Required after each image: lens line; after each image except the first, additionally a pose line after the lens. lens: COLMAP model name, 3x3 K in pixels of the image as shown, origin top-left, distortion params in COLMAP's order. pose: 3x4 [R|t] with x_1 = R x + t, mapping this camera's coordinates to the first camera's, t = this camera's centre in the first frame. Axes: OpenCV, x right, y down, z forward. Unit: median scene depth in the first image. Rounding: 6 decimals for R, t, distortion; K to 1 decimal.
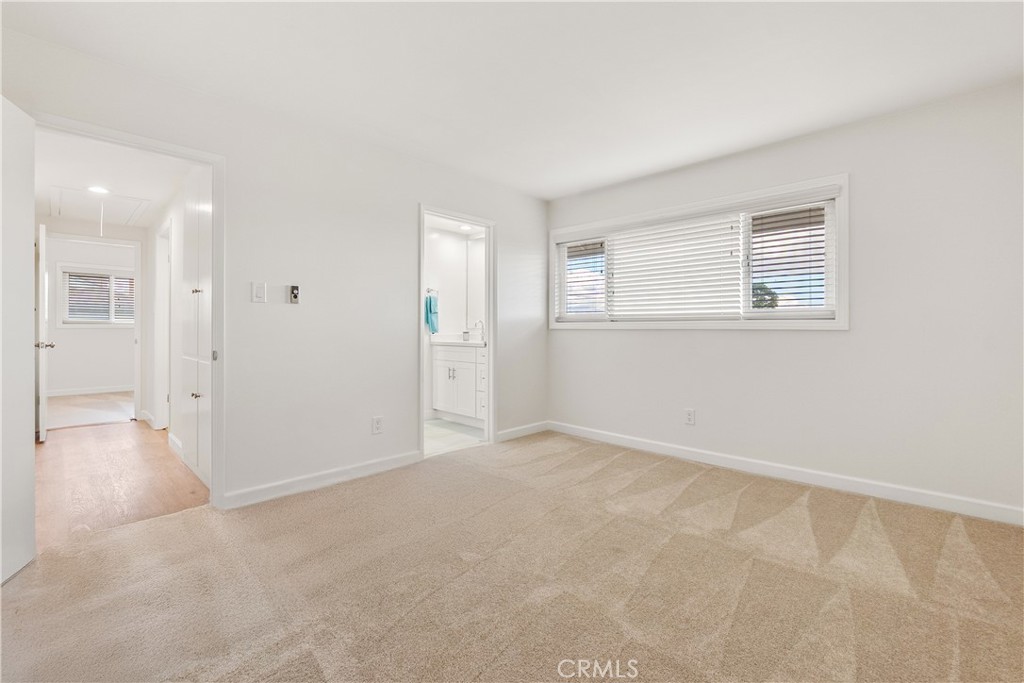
lens RADIAL K [[444.2, 0, 512.0], [0, 444.2, 341.5], [0, 0, 1]] dist [-0.005707, -0.000277]
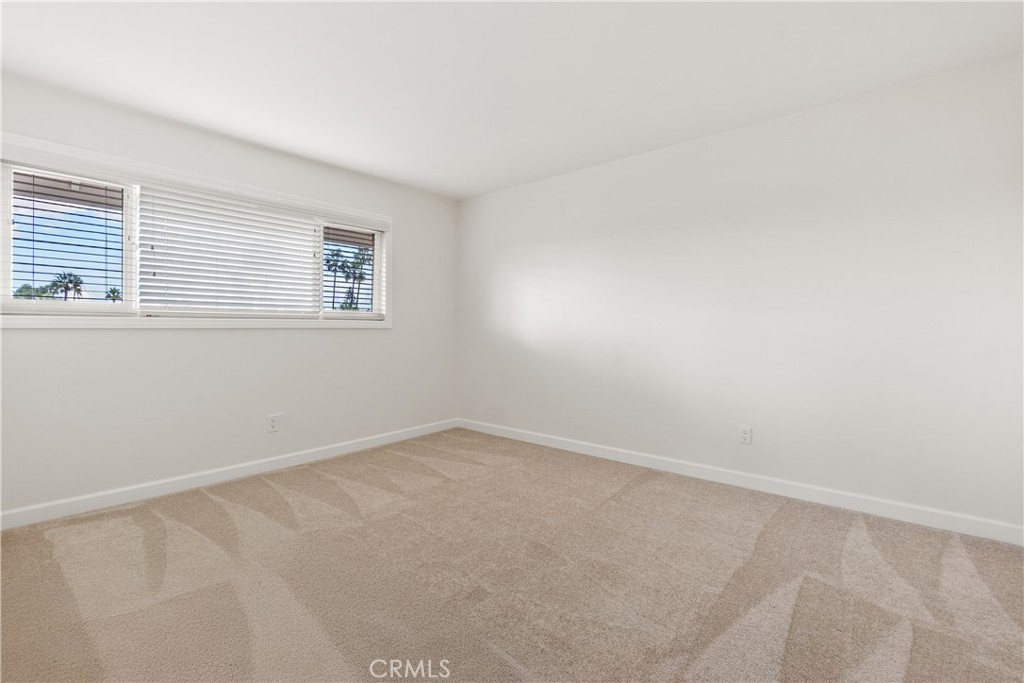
lens RADIAL K [[444.2, 0, 512.0], [0, 444.2, 341.5], [0, 0, 1]] dist [-0.005707, -0.000277]
pose [[-0.057721, -0.032930, 0.997790, -0.668865], [0.026314, 0.999058, 0.034494, -0.022798], [-0.997986, 0.028247, -0.056800, 0.693216]]
